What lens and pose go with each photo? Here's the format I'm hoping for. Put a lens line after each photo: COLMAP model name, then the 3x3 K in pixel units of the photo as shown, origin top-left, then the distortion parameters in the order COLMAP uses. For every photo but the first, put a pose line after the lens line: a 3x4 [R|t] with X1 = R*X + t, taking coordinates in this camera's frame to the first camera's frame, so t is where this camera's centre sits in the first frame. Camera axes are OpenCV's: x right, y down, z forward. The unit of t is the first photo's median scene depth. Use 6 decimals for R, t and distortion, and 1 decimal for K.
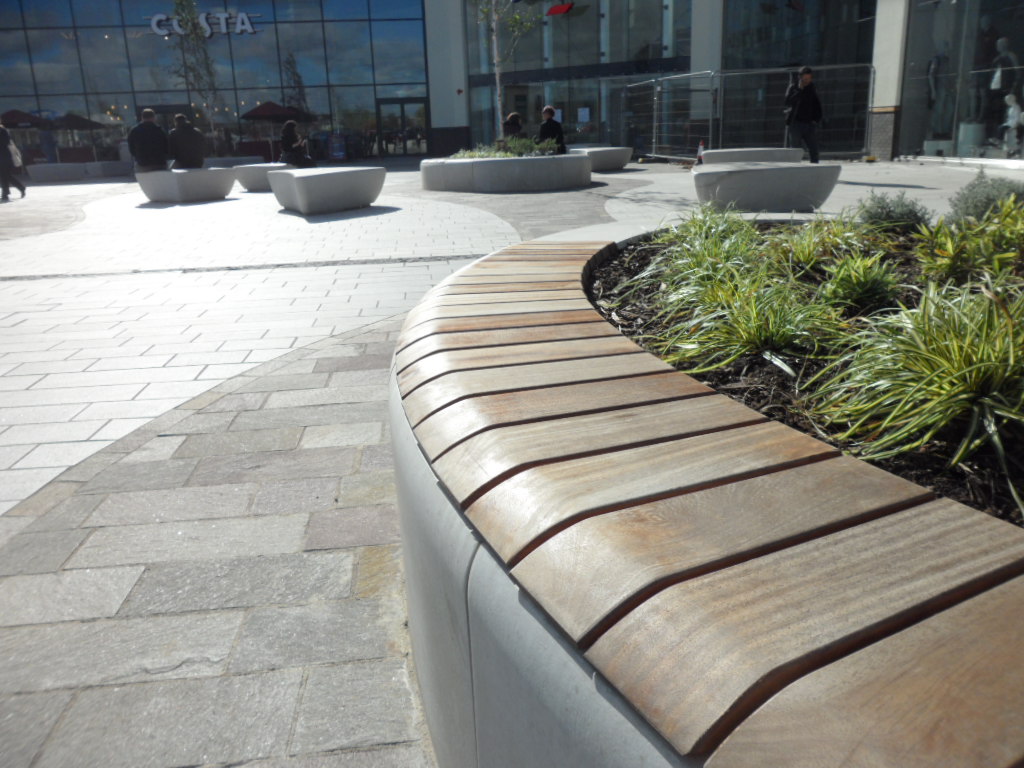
lens RADIAL K [[834.6, 0, 512.0], [0, 834.6, 395.4], [0, 0, 1]] dist [-0.049982, 0.018050]
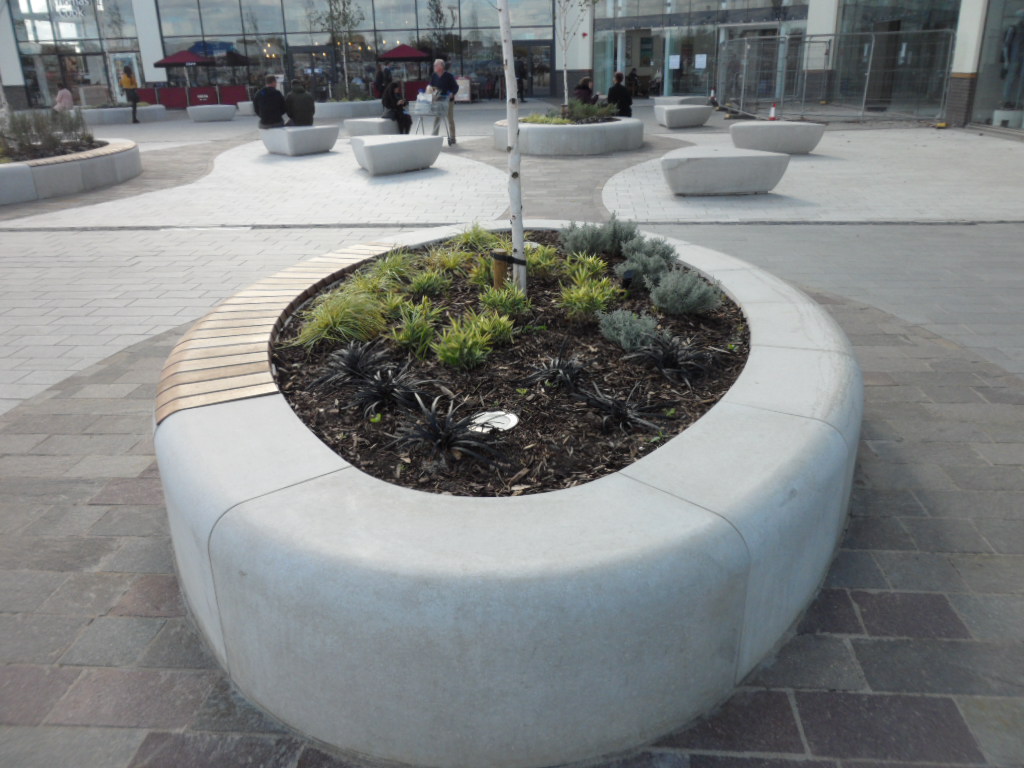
lens RADIAL K [[834.6, 0, 512.0], [0, 834.6, 395.4], [0, 0, 1]] dist [-0.049982, 0.018050]
pose [[0.983078, 0.077439, -0.166014, 0.064859], [-0.063732, 0.994223, 0.086366, -0.002691], [0.171743, -0.074324, 0.982334, -0.076268]]
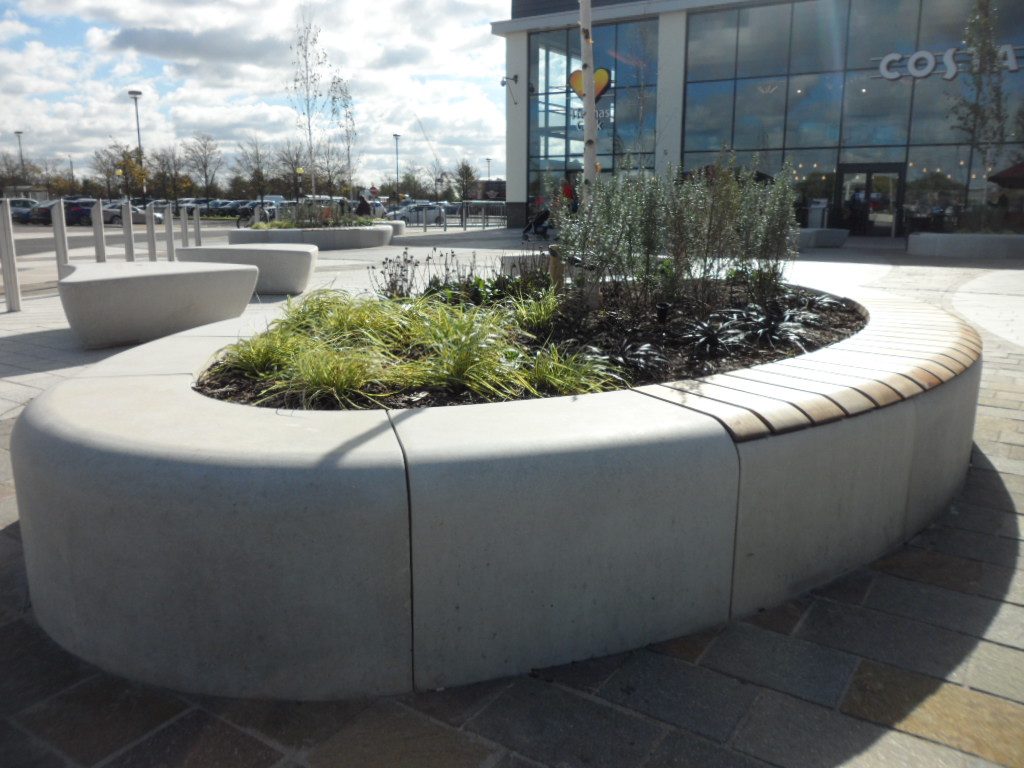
lens RADIAL K [[834.6, 0, 512.0], [0, 834.6, 395.4], [0, 0, 1]] dist [-0.049982, 0.018050]
pose [[0.751712, 0.174185, -0.636073, -0.179996], [-0.222526, 0.974919, 0.003994, -0.066882], [0.620815, 0.138540, 0.771619, 0.237136]]
